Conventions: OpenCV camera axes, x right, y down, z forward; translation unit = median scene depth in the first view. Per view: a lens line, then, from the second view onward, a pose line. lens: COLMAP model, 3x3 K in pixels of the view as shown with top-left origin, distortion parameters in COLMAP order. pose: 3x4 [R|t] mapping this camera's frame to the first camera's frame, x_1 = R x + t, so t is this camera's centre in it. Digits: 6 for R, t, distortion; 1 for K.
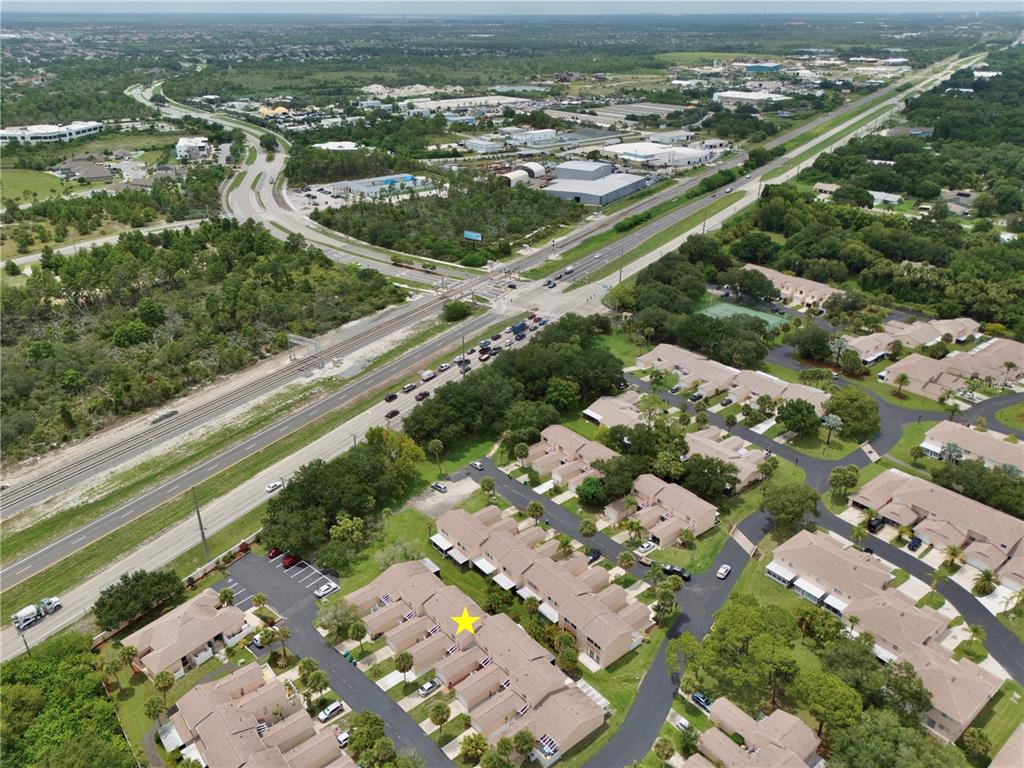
lens RADIAL K [[752.0, 0, 513.7], [0, 752.0, 385.1], [0, 0, 1]] dist [0.071823, -0.071800]
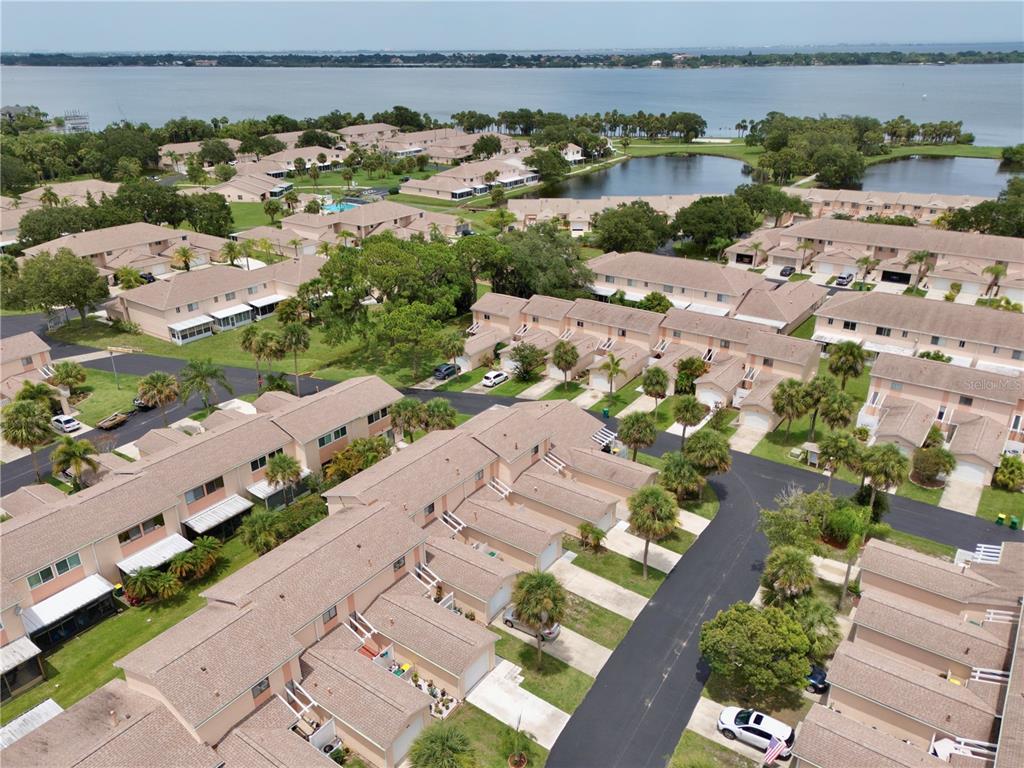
lens RADIAL K [[752.0, 0, 513.3], [0, 752.0, 390.8], [0, 0, 1]] dist [0.071823, -0.071800]
pose [[-0.255558, -0.392674, 0.883458, -0.243652], [0.429870, 0.772351, 0.467638, 0.070543], [-0.865969, 0.499281, -0.028581, 0.572196]]
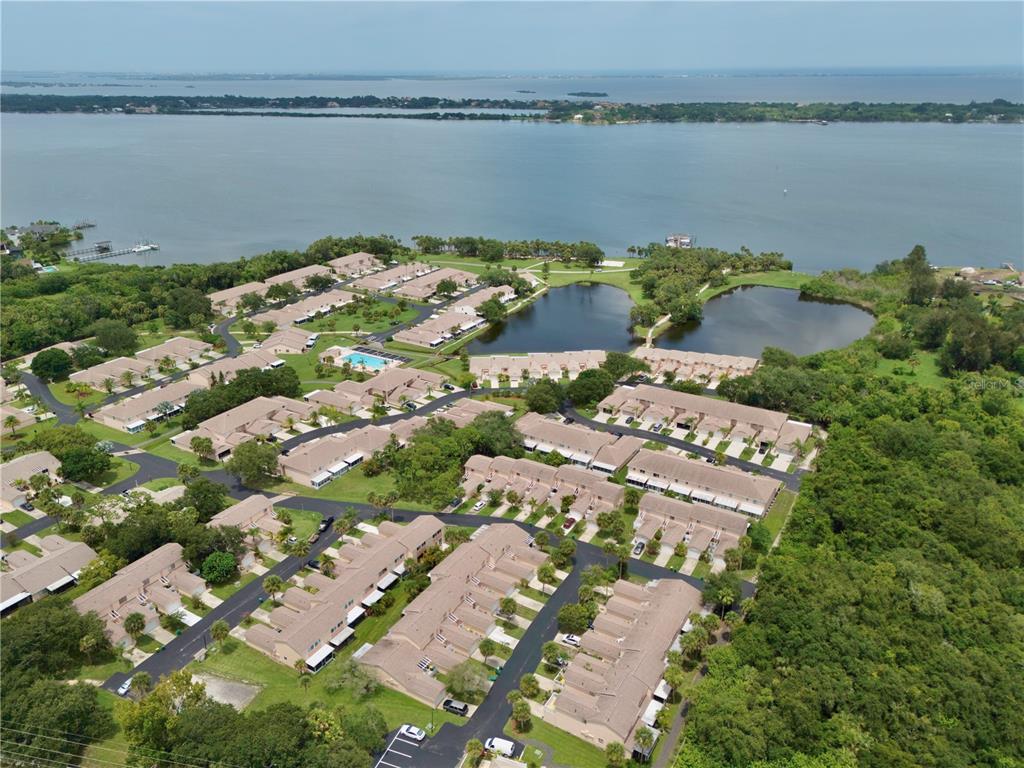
lens RADIAL K [[752.0, 0, 511.5], [0, 752.0, 386.1], [0, 0, 1]] dist [0.071823, -0.071800]
pose [[-0.336541, -0.359140, 0.870493, -0.611988], [0.417362, 0.771773, 0.479767, -0.267960], [-0.844127, 0.524771, -0.109842, 0.557263]]
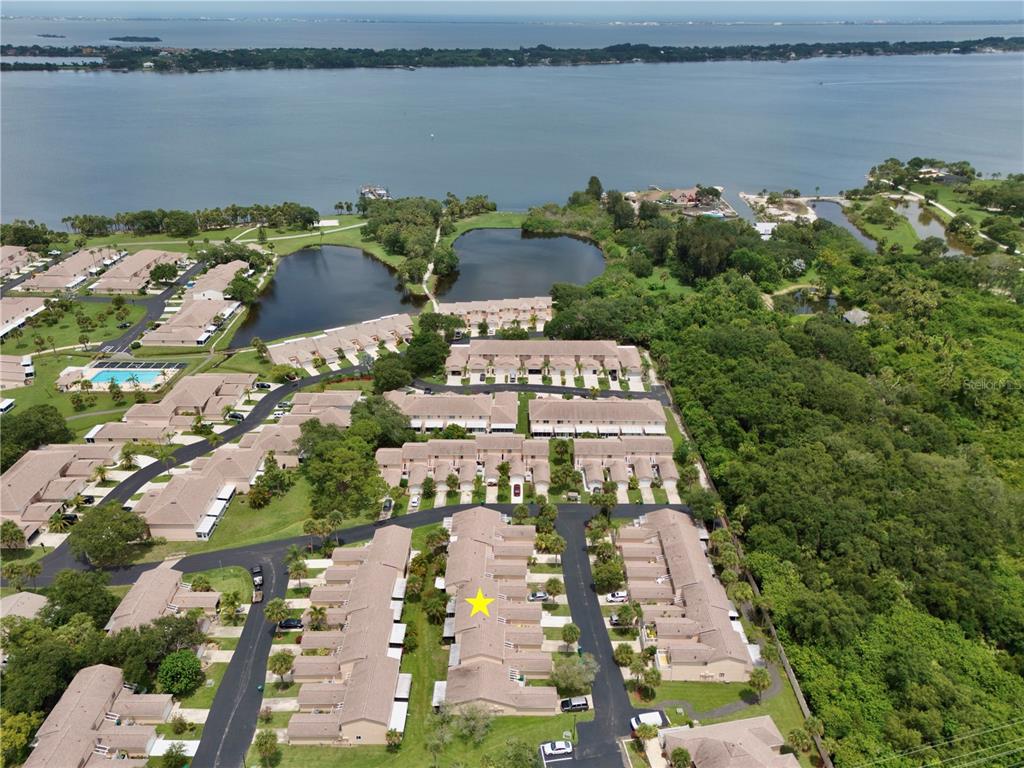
lens RADIAL K [[752.0, 0, 510.8], [0, 752.0, 387.8], [0, 0, 1]] dist [0.071823, -0.071800]
pose [[-0.768973, -0.282623, 0.573415, -0.381543], [0.278416, 0.659378, 0.698359, -0.363040], [-0.575470, 0.696667, -0.428357, 0.768906]]
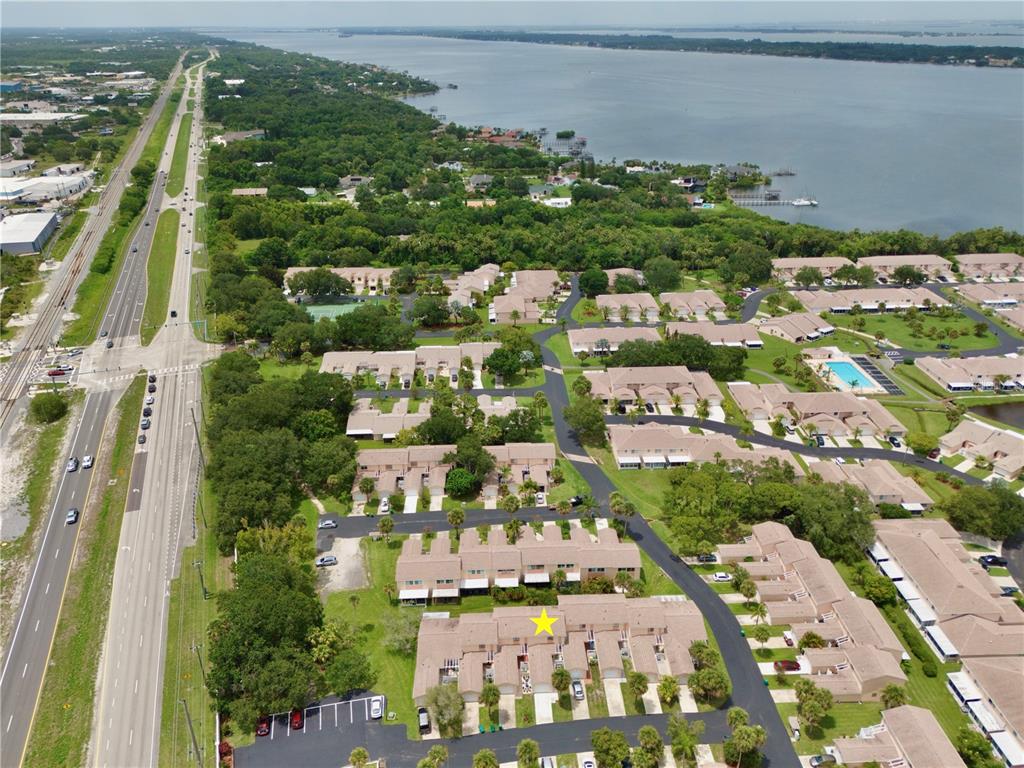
lens RADIAL K [[752.0, 0, 513.4], [0, 752.0, 380.1], [0, 0, 1]] dist [0.071823, -0.071800]
pose [[0.606541, -0.339228, 0.719050, -0.439315], [0.354666, 0.924878, 0.137160, -0.083057], [-0.711562, 0.171829, 0.681289, 0.189030]]
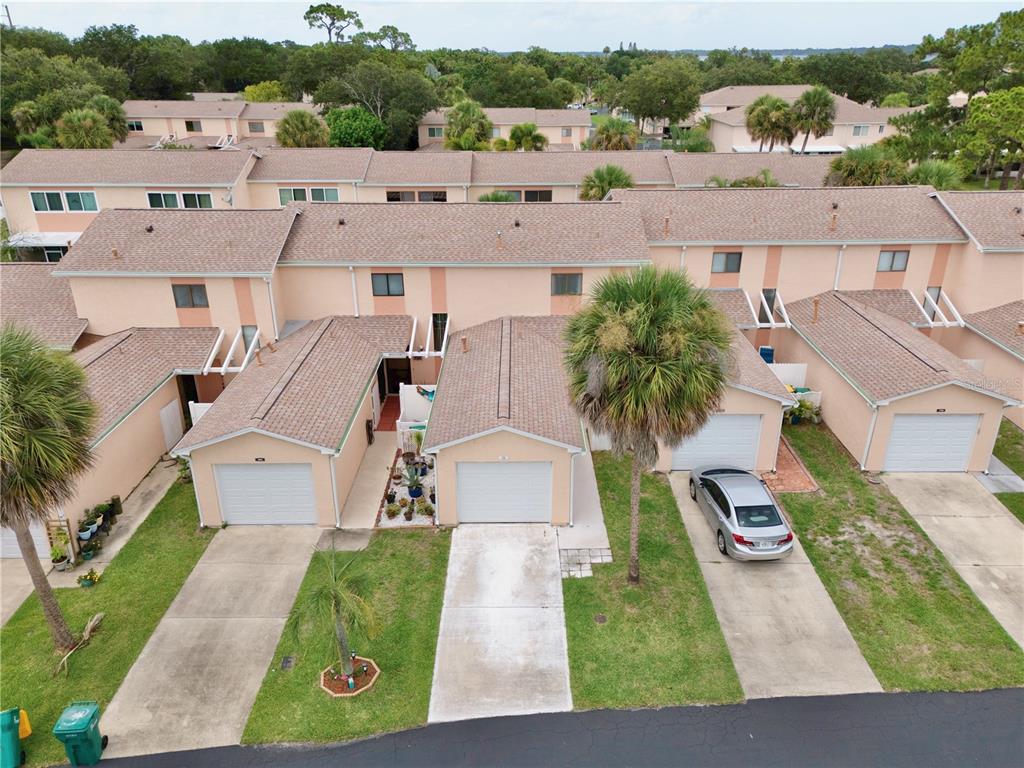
lens RADIAL K [[752.0, 0, 513.3], [0, 752.0, 382.2], [0, 0, 1]] dist [0.071823, -0.071800]
pose [[0.636783, -0.305444, 0.707963, -0.142660], [0.340111, 0.935305, 0.097613, 0.205400], [-0.691977, 0.178628, 0.699471, 0.549197]]
